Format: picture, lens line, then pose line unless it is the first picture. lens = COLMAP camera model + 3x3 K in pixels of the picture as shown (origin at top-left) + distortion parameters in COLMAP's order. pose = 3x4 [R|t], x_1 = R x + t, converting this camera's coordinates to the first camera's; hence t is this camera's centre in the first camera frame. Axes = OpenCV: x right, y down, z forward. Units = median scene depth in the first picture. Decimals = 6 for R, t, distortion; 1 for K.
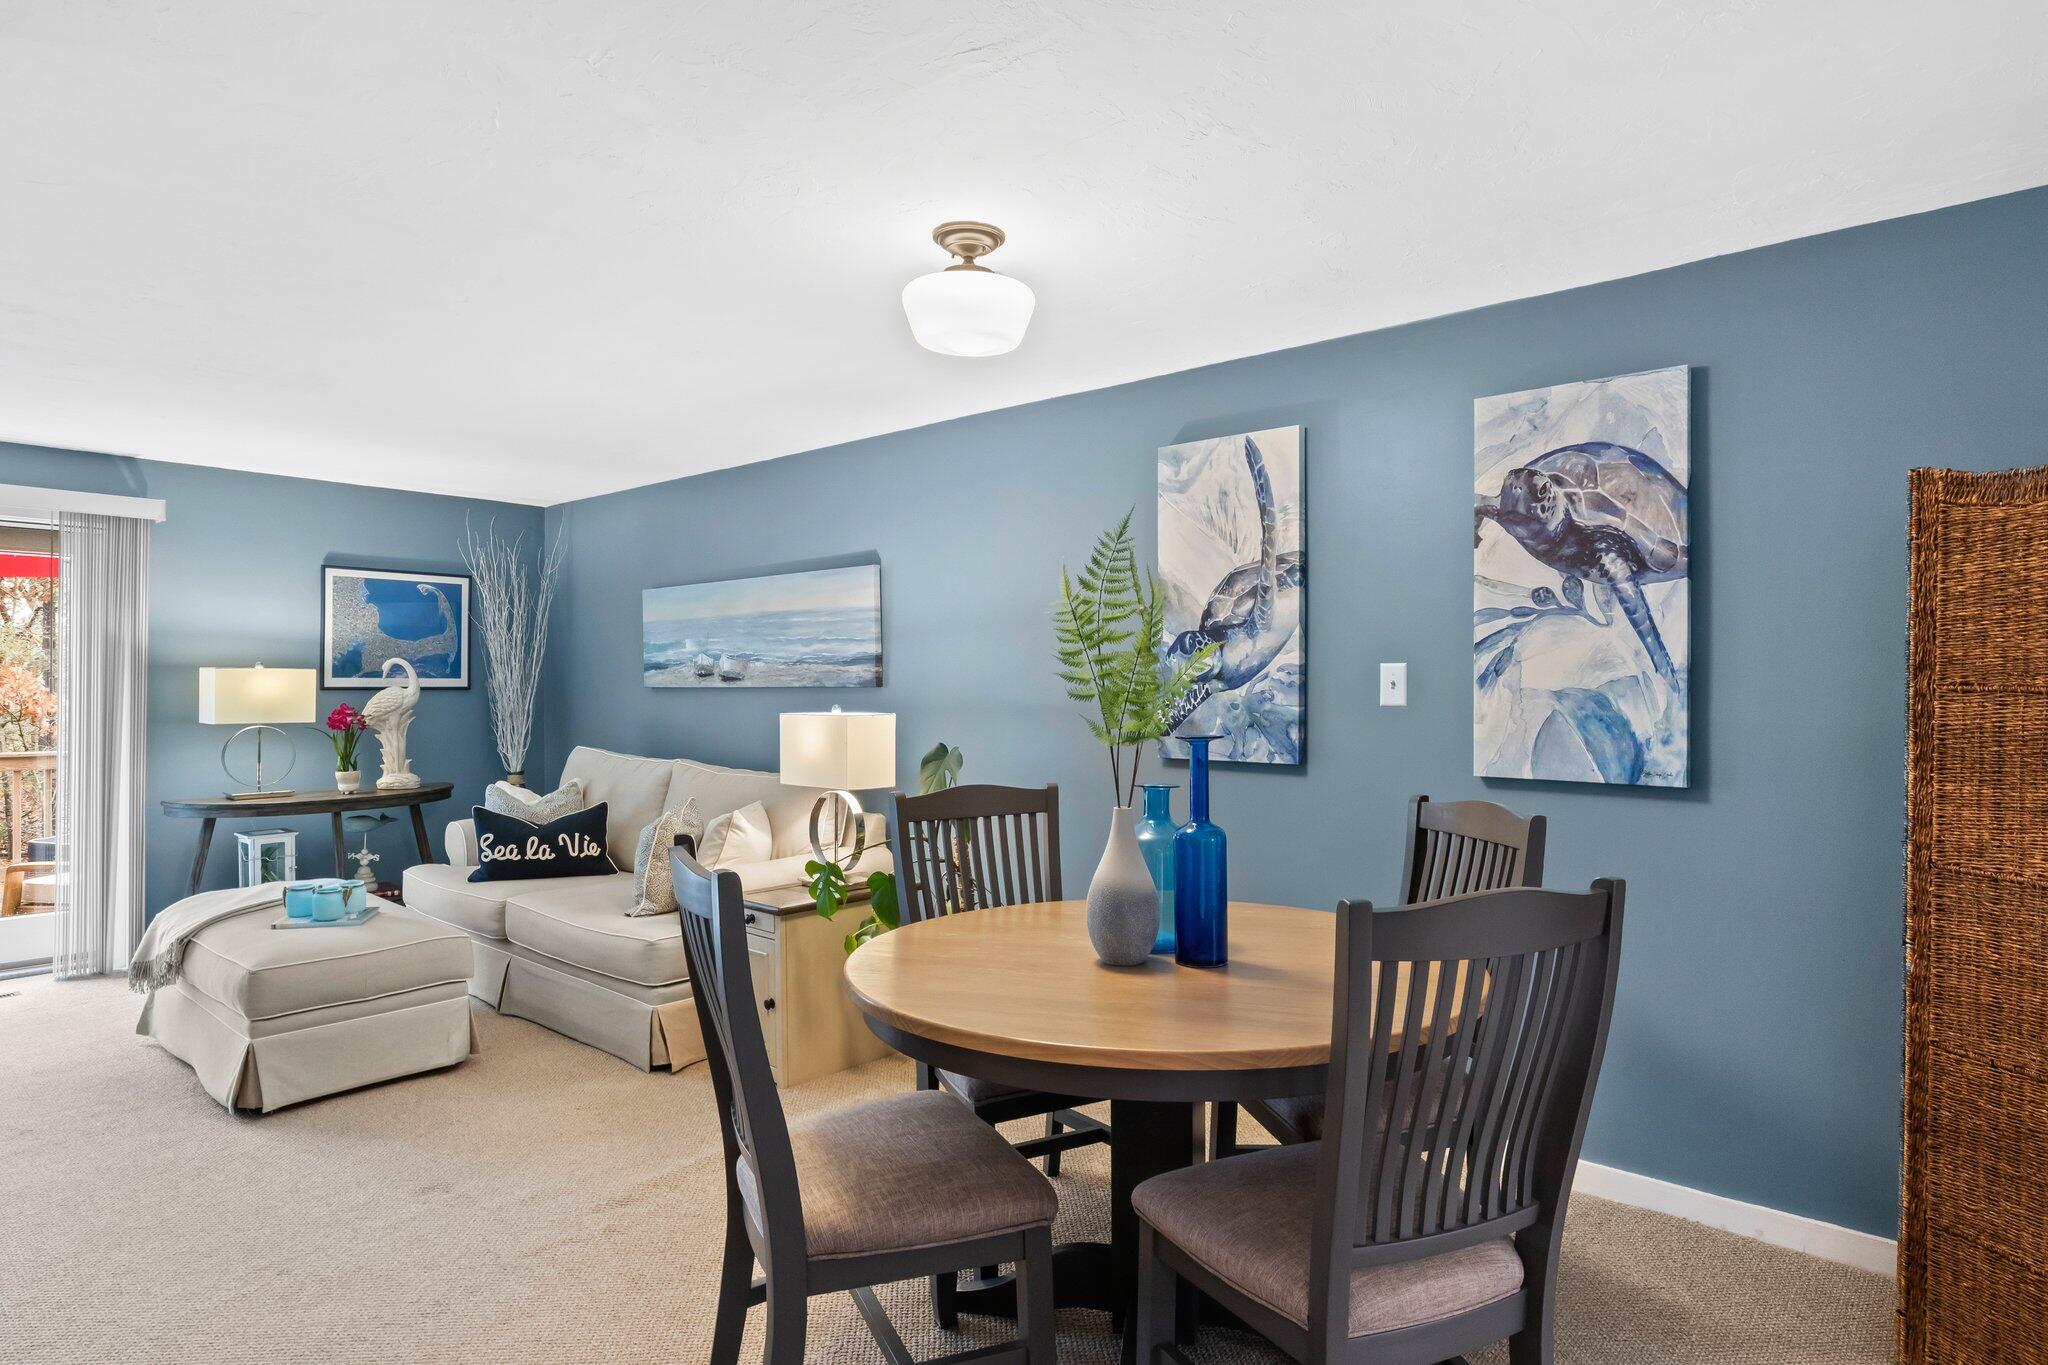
lens RADIAL K [[1123.2, 0, 1047.8], [0, 1123.2, 687.0], [0, 0, 1]] dist [-0.012758, 0.002224]
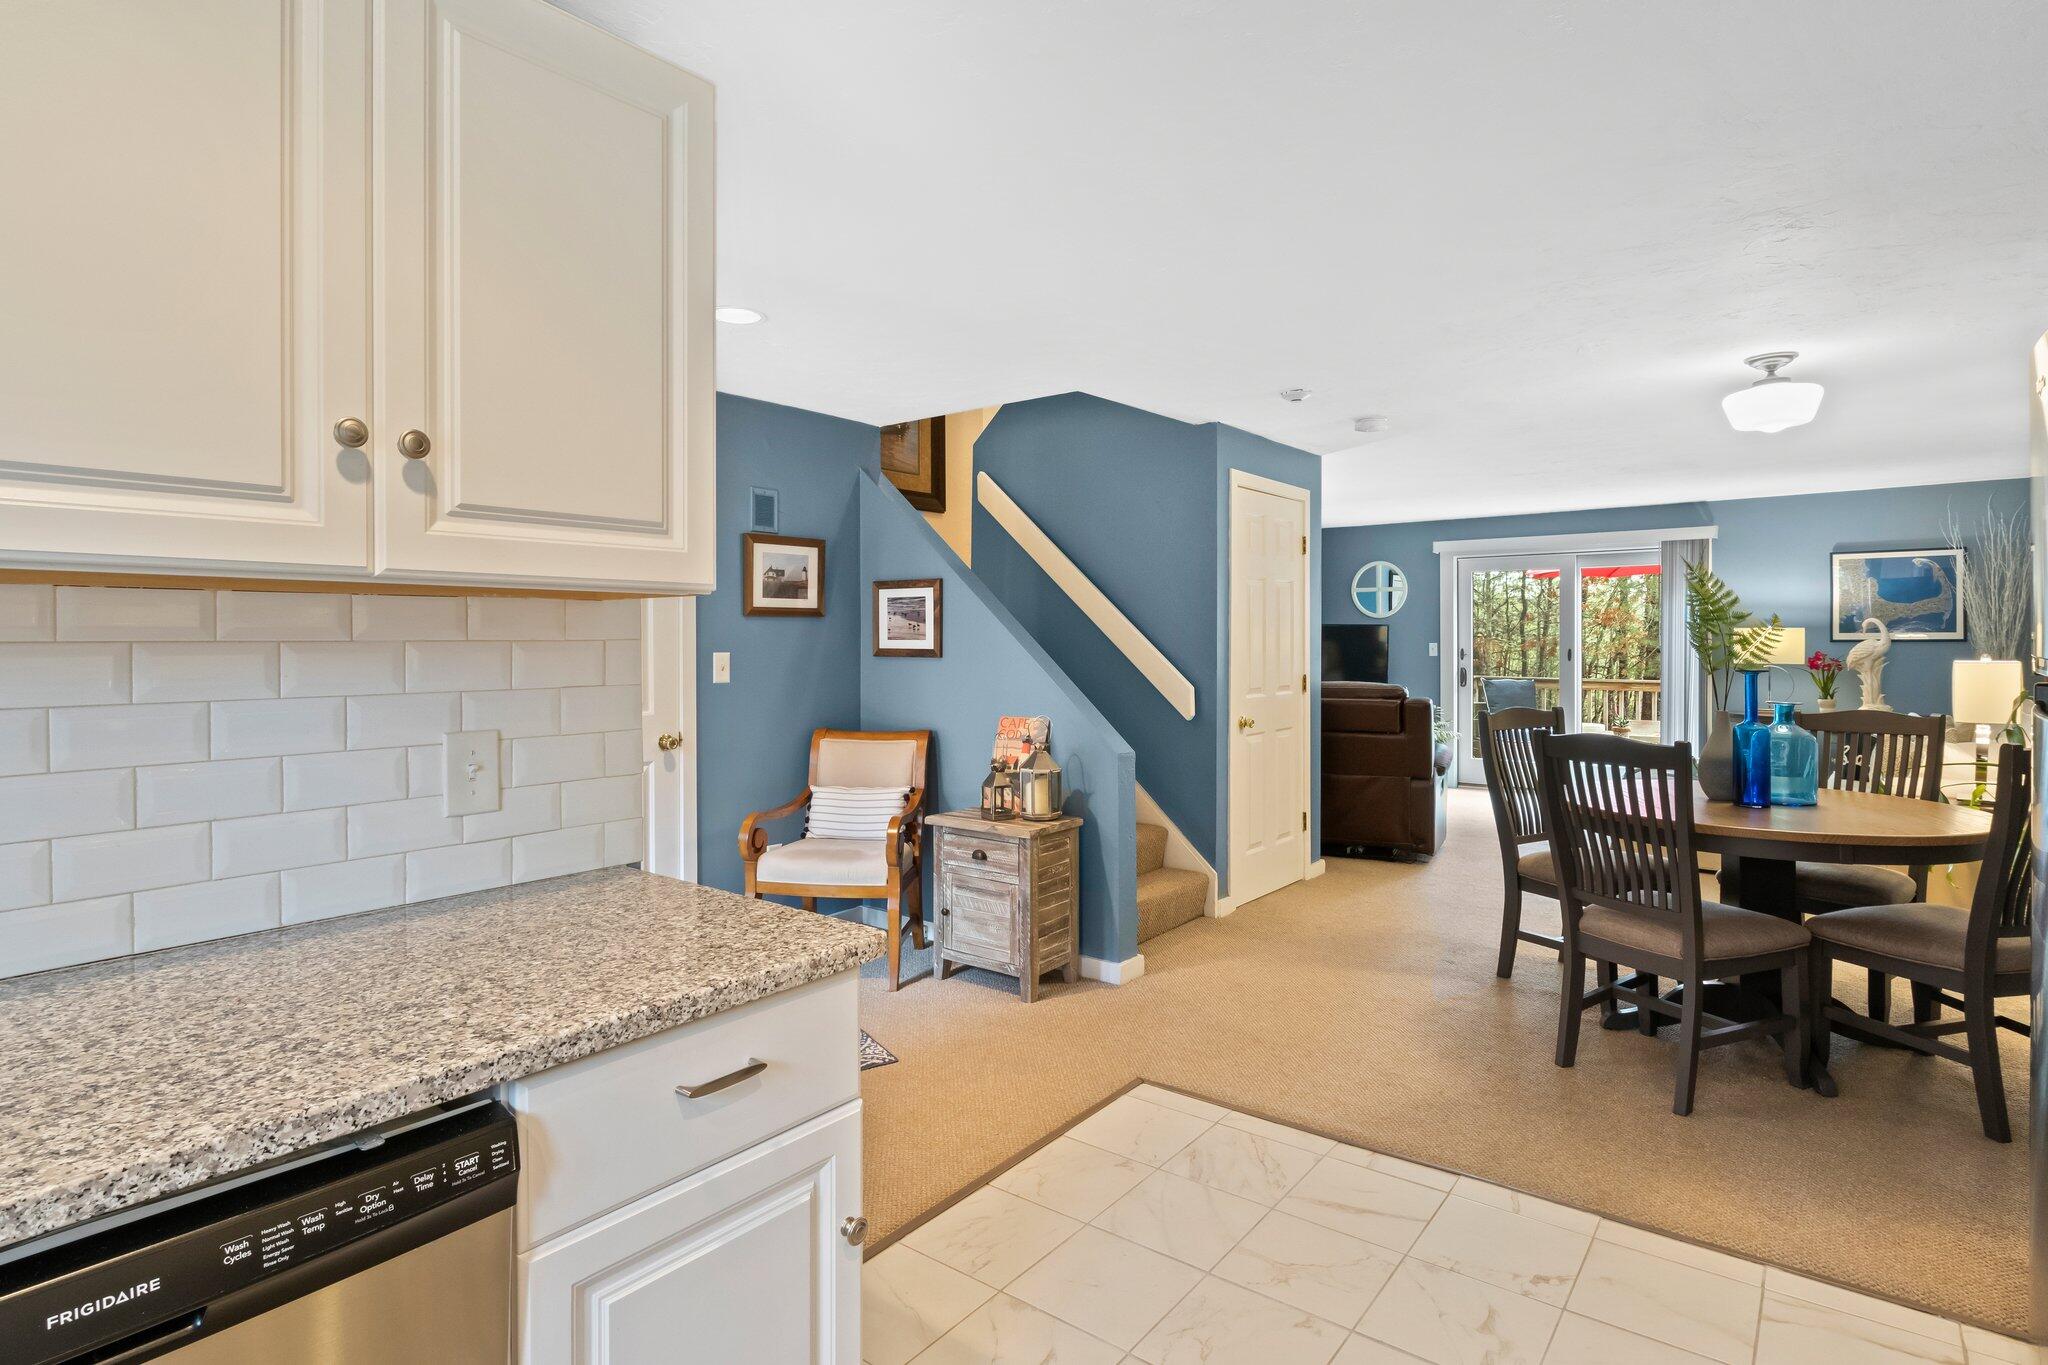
lens RADIAL K [[1040.2, 0, 1039.1], [0, 1040.2, 651.8], [0, 0, 1]] dist [-0.009481, -0.000376]
pose [[0.038949, 0.007365, -0.999214, 0.691088], [0.004729, 0.999960, 0.007555, 0.000610], [0.999230, -0.005020, 0.038912, -0.050541]]
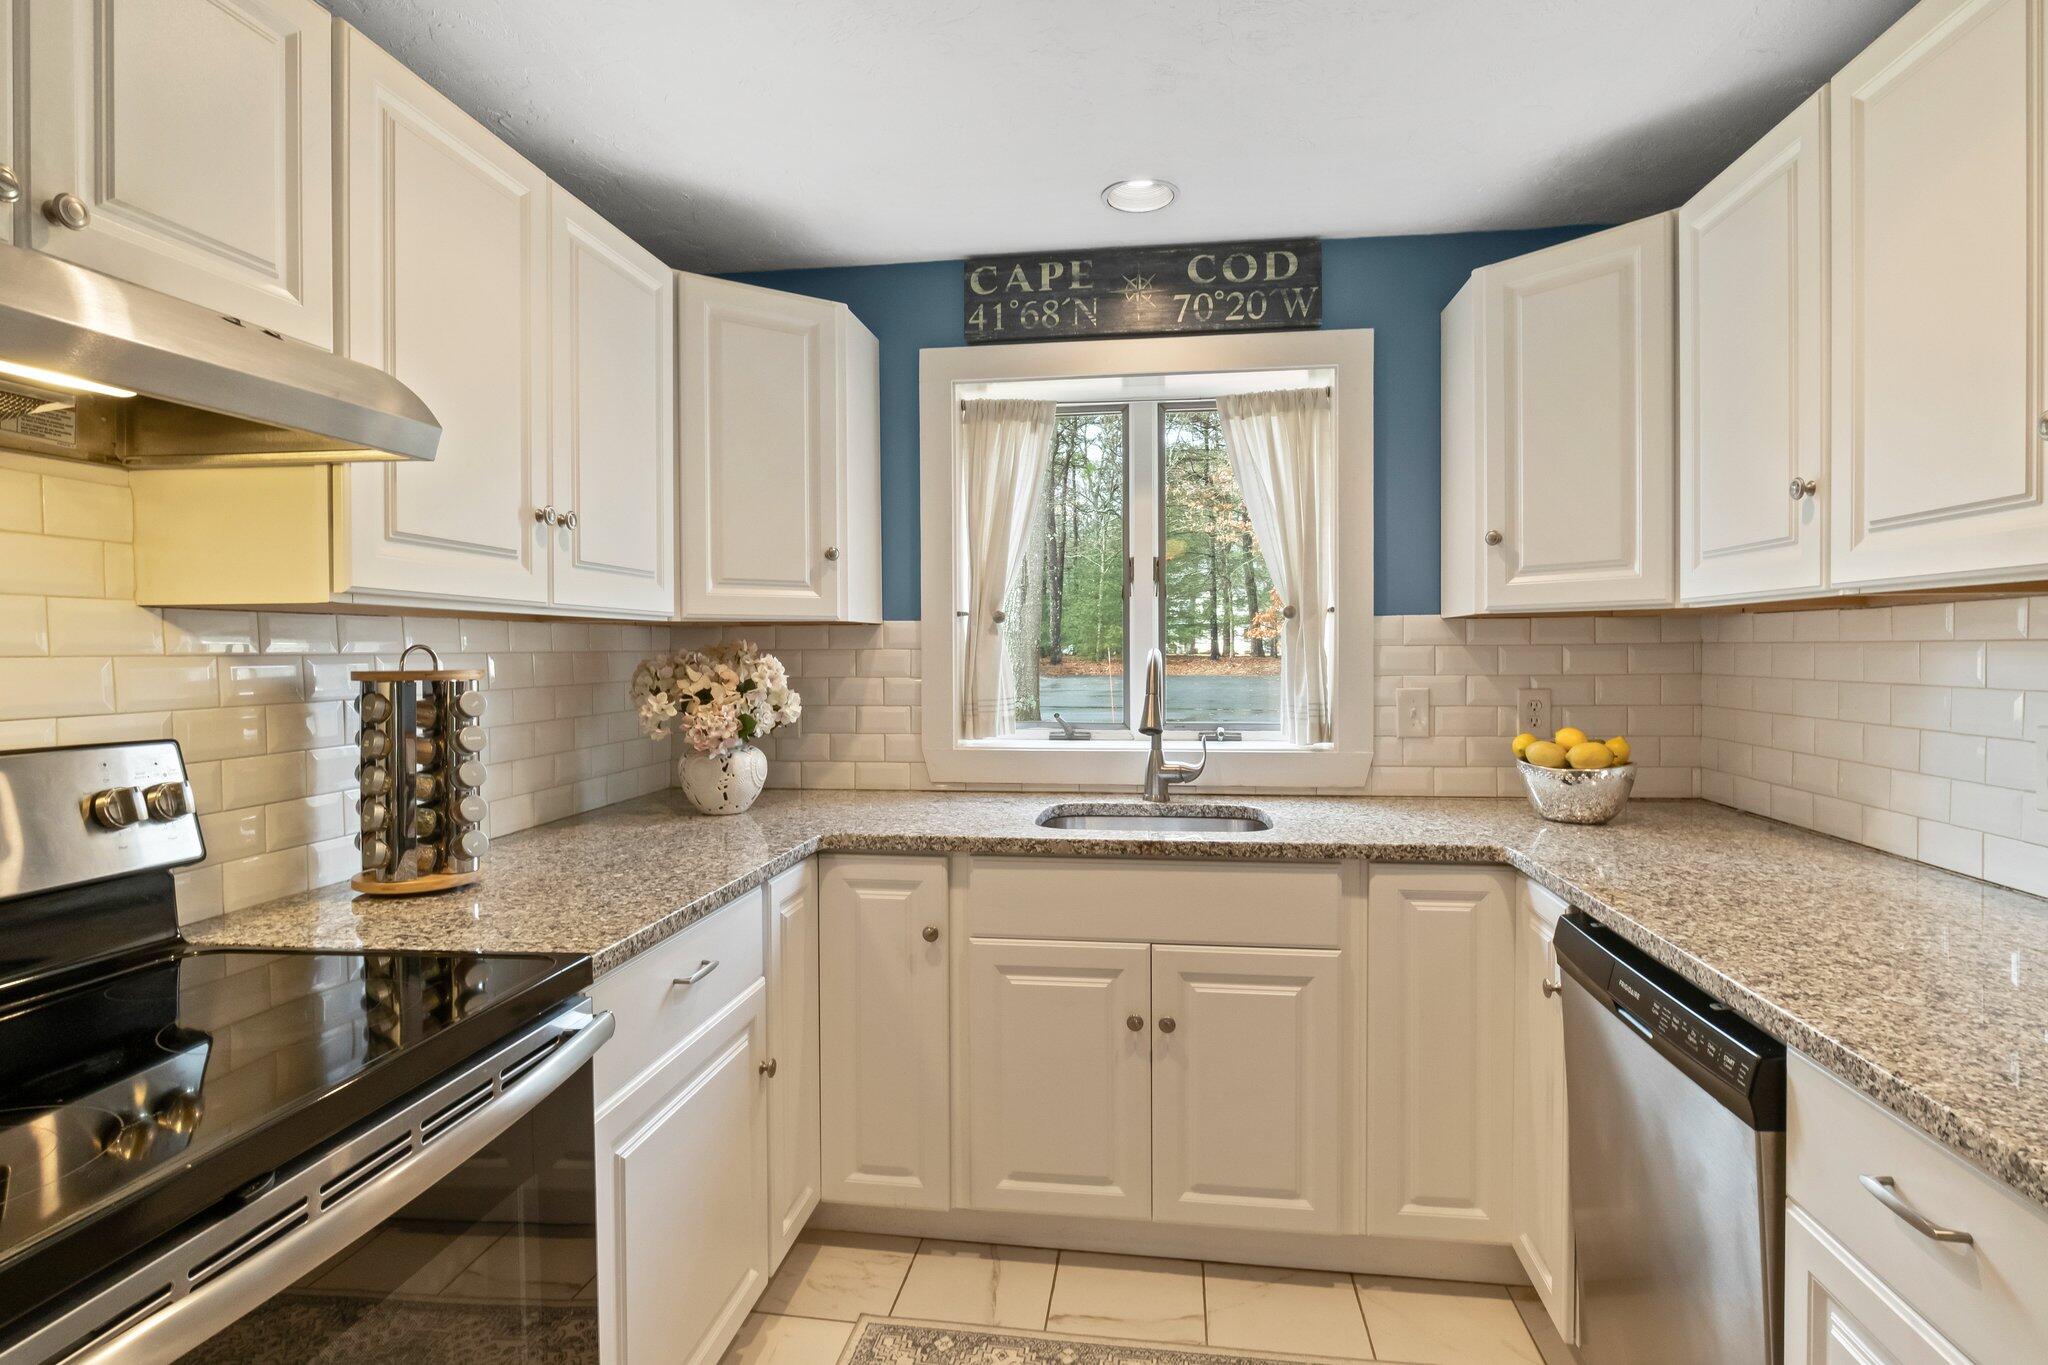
lens RADIAL K [[1040.2, 0, 1026.3], [0, 1040.2, 666.3], [0, 0, 1]] dist [-0.009481, -0.000376]
pose [[-0.539766, -0.013856, 0.841701, 0.401244], [0.003760, 0.999815, 0.018870, -0.000421], [-0.841806, 0.013350, -0.539614, 0.106447]]
